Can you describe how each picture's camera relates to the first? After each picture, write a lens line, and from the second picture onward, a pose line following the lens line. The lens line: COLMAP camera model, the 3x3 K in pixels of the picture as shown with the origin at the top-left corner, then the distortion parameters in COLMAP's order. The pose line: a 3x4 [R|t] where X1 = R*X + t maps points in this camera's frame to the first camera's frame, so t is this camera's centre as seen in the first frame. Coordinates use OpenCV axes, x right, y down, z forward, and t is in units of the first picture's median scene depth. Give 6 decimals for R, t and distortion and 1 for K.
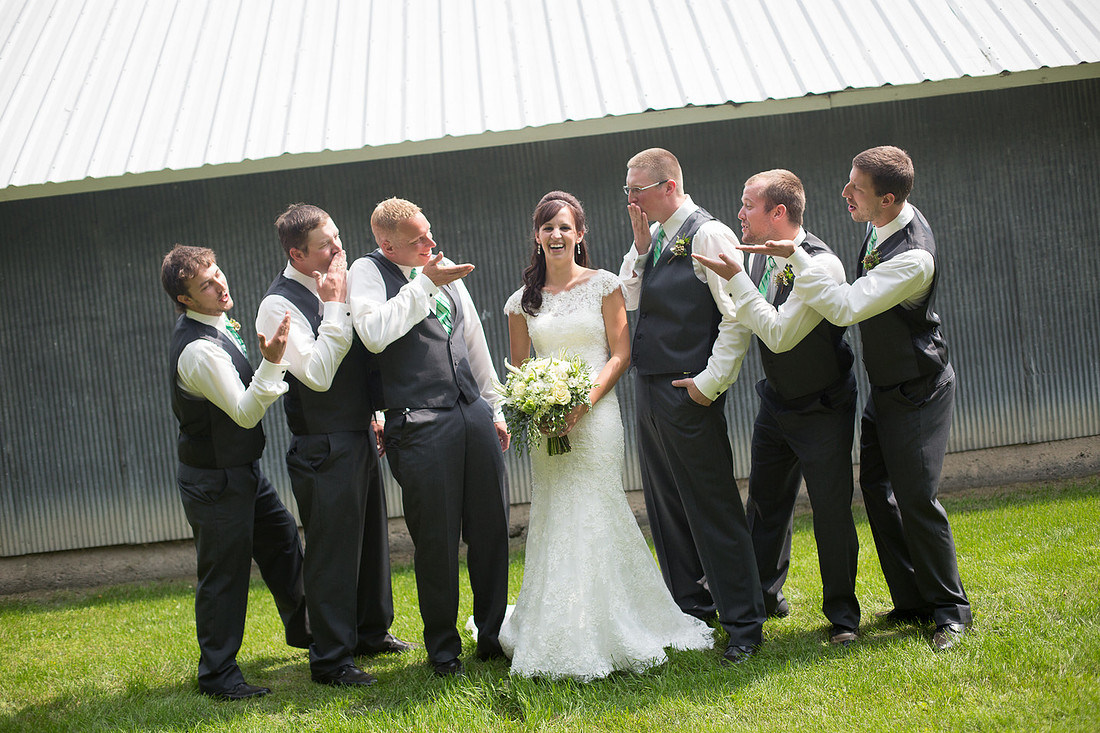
lens RADIAL K [[1588.3, 0, 546.5], [0, 1588.3, 360.6], [0, 0, 1]] dist [-0.088749, 0.000000]
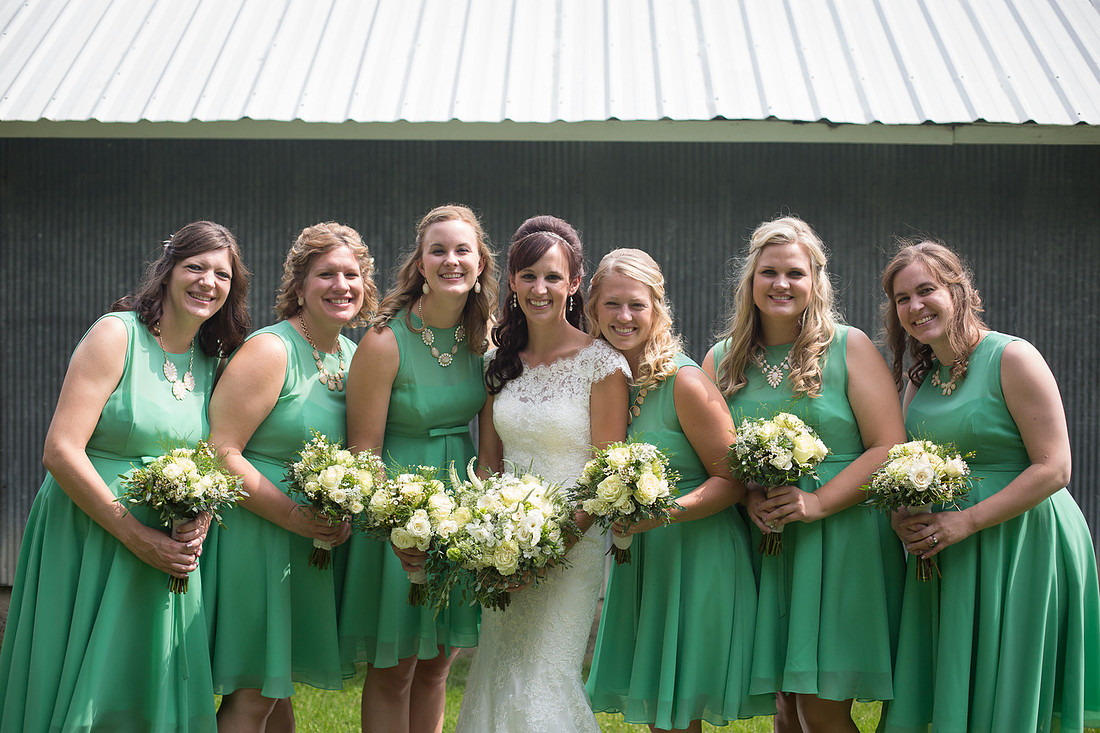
lens RADIAL K [[1588.3, 0, 553.4], [0, 1588.3, 372.1], [0, 0, 1]] dist [-0.088749, 0.000000]
pose [[0.992216, 0.122513, -0.022305, 0.016739], [-0.122448, 0.992466, 0.004255, -0.027707], [0.022658, -0.001490, 0.999742, 0.218253]]
